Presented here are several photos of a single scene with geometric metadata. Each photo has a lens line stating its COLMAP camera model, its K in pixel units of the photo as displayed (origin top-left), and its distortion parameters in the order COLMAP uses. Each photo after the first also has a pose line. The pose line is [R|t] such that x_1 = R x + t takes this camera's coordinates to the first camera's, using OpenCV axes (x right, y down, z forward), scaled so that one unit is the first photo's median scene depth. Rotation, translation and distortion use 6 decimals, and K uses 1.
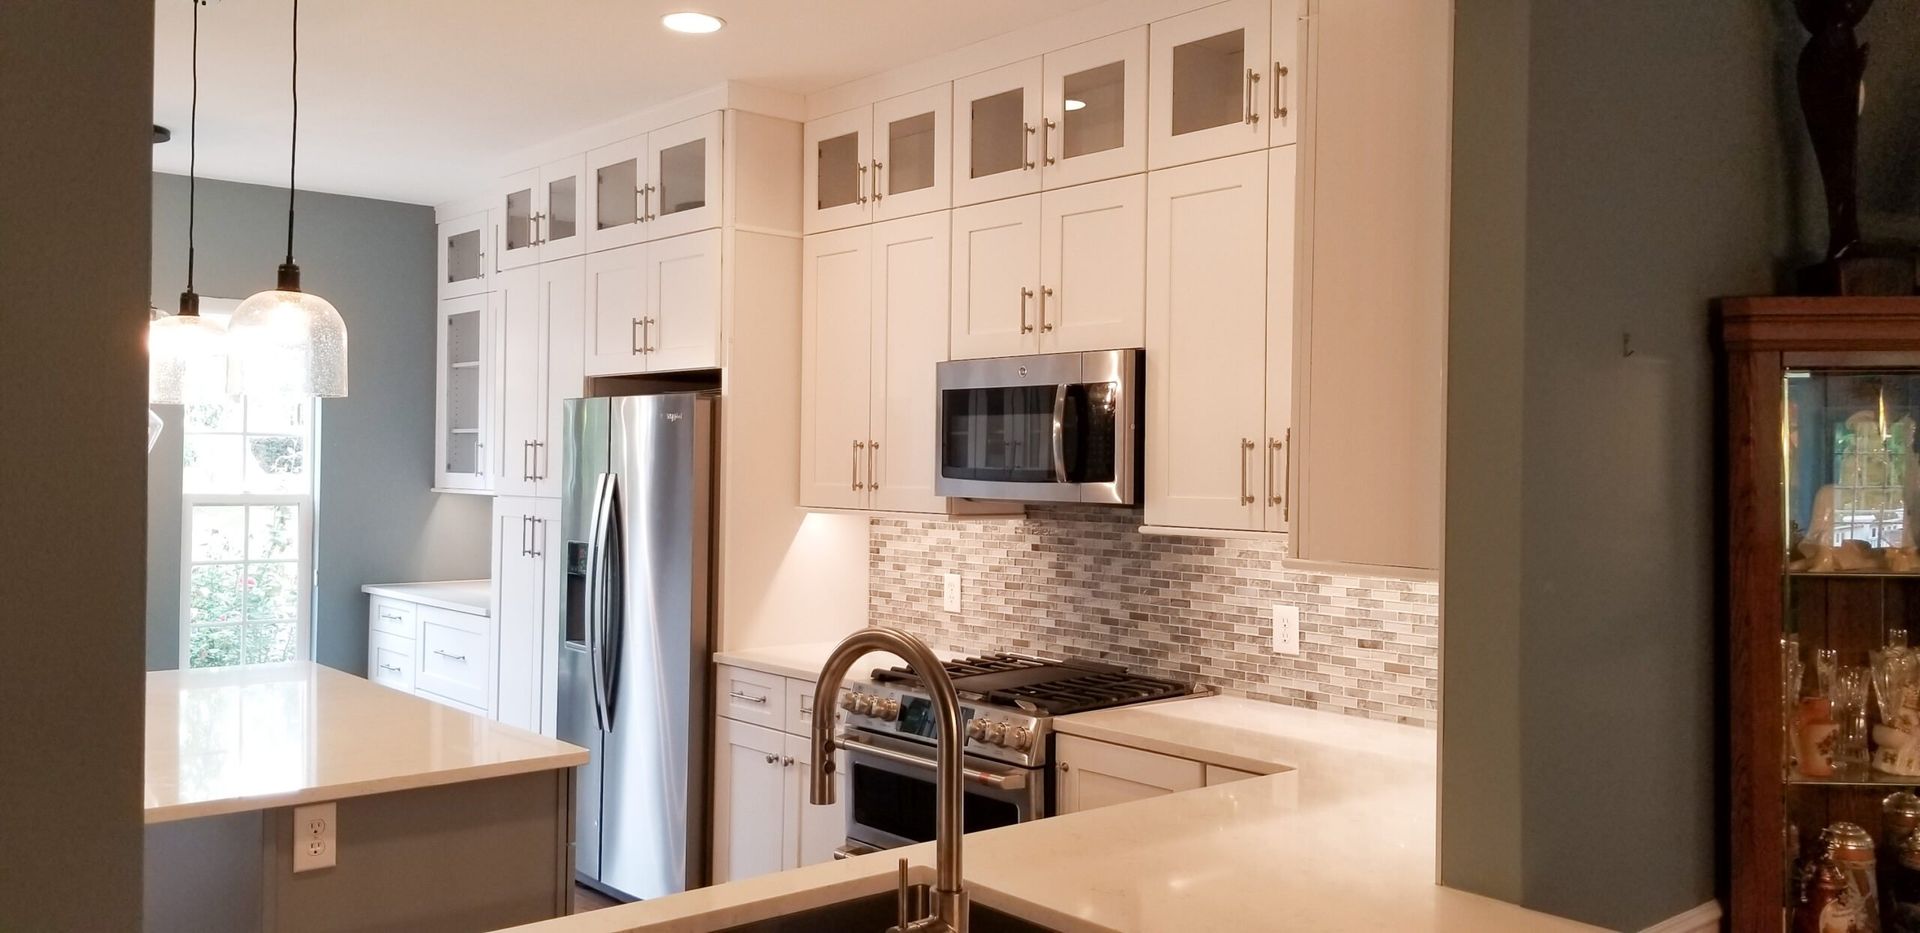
lens RADIAL K [[1531.5, 0, 958.7], [0, 1531.5, 515.0], [0, 0, 1]] dist [0.098881, 0.000362]
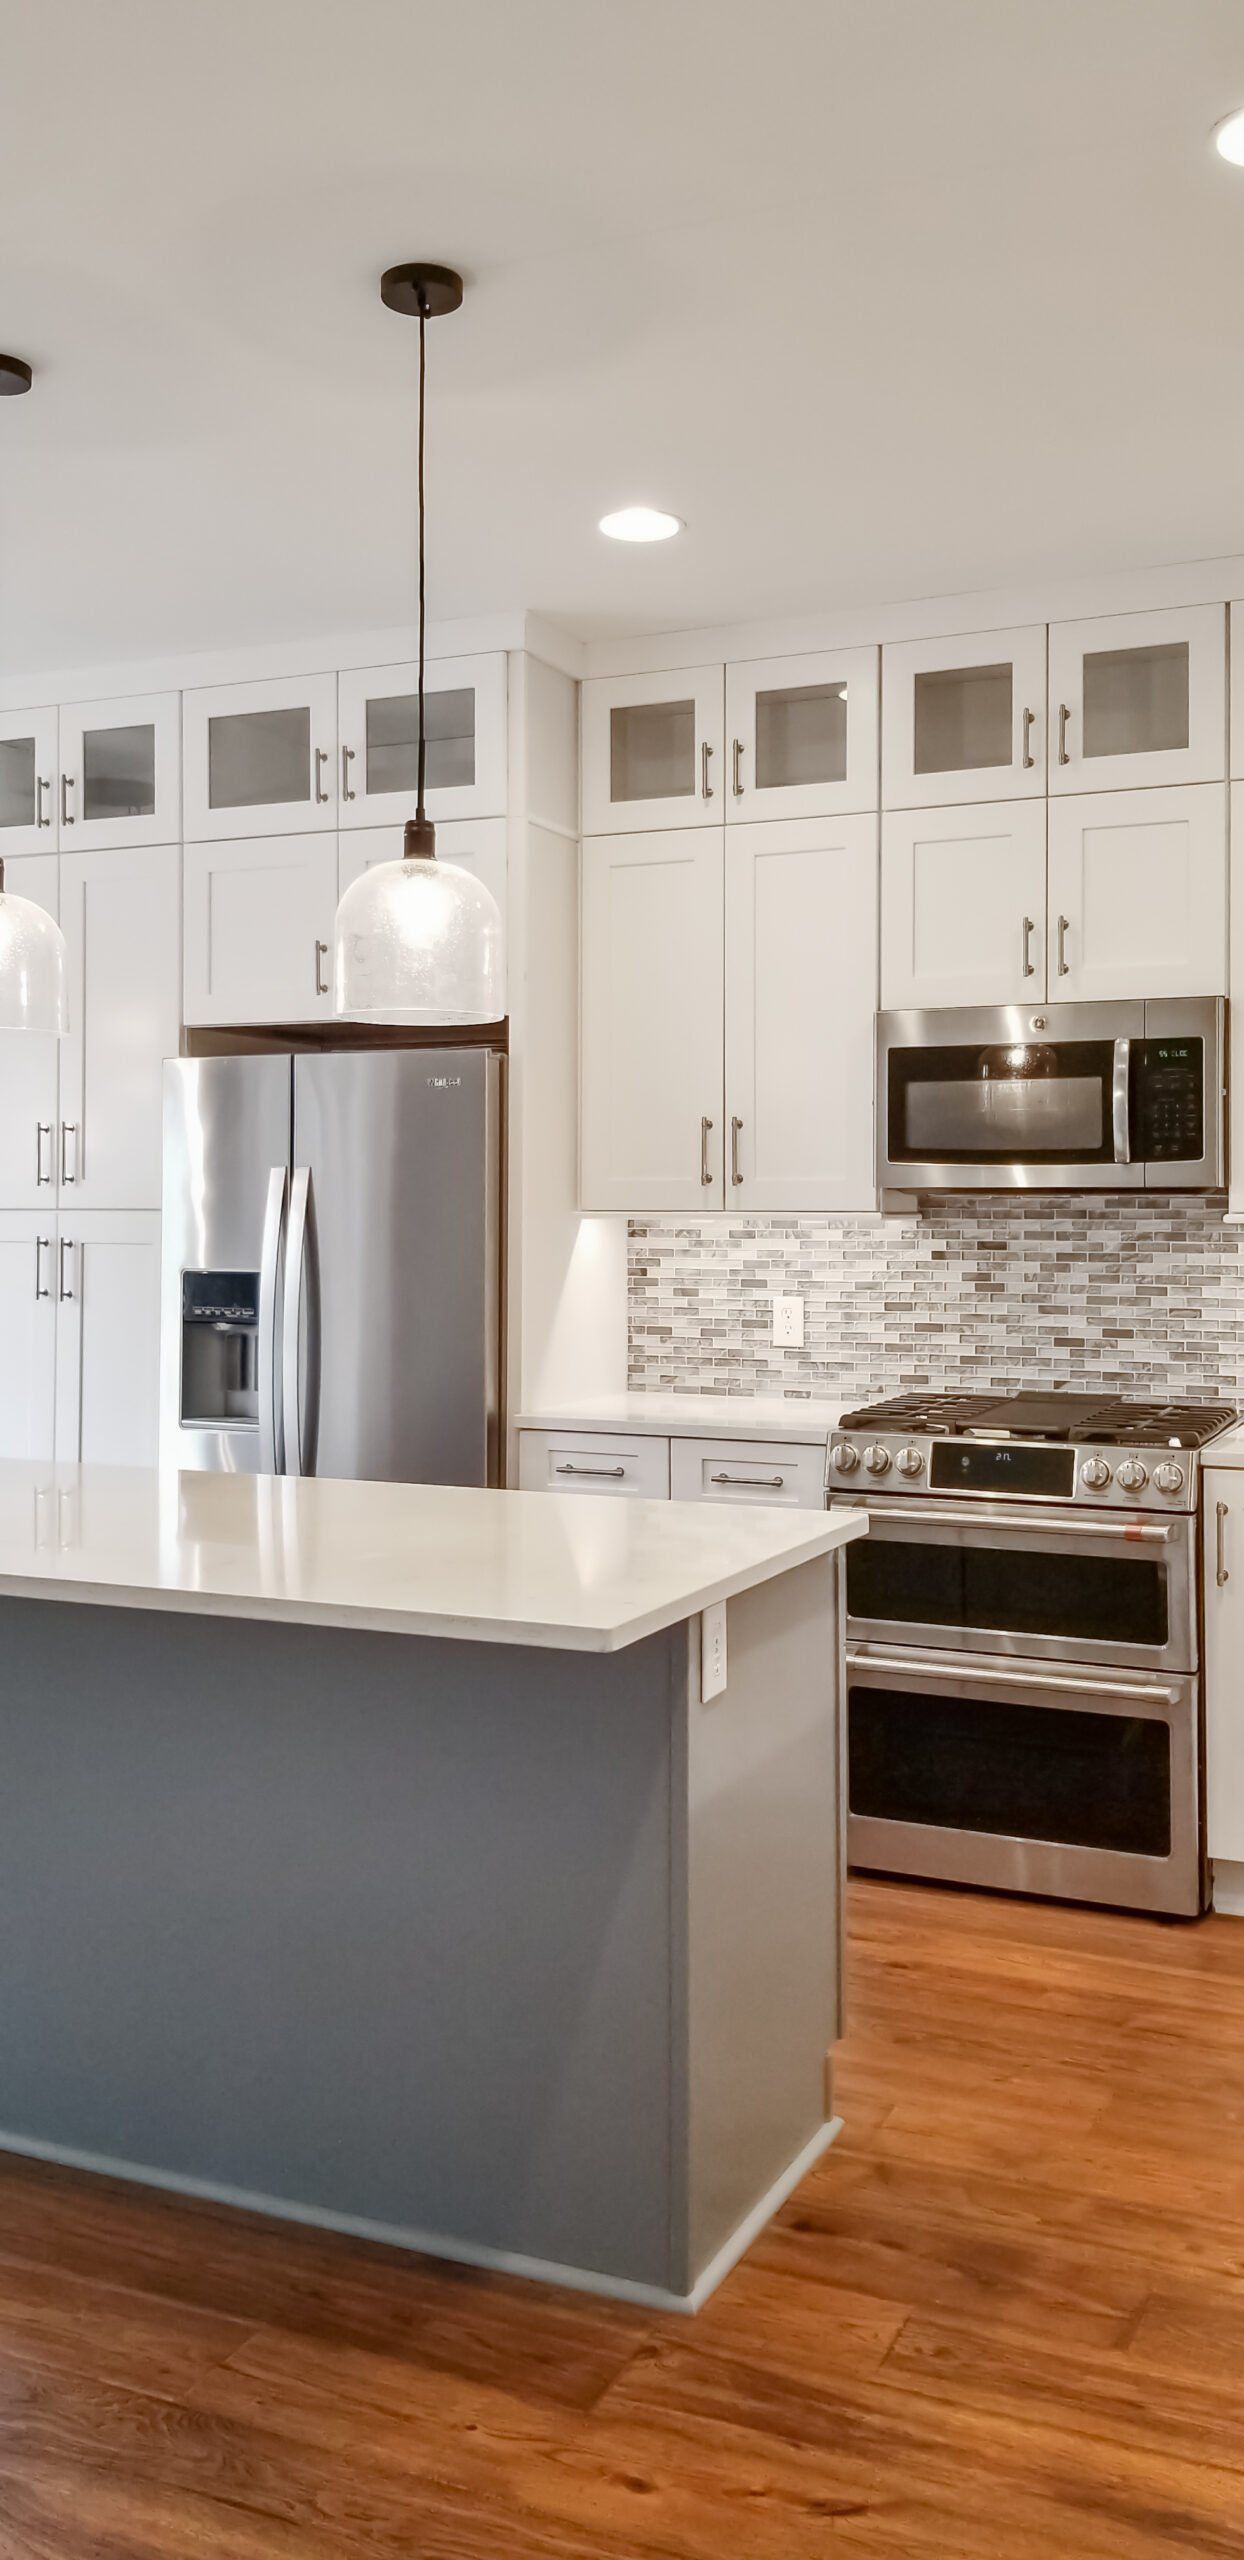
lens RADIAL K [[2026.7, 0, 623.5], [0, 2026.7, 1335.9], [0, 0, 1]] dist [-0.001575, -0.008262]
pose [[0.902433, -0.036581, 0.429275, -0.566864], [0.024000, 0.999110, 0.034687, 0.023688], [-0.430162, -0.021001, 0.902507, 0.142017]]
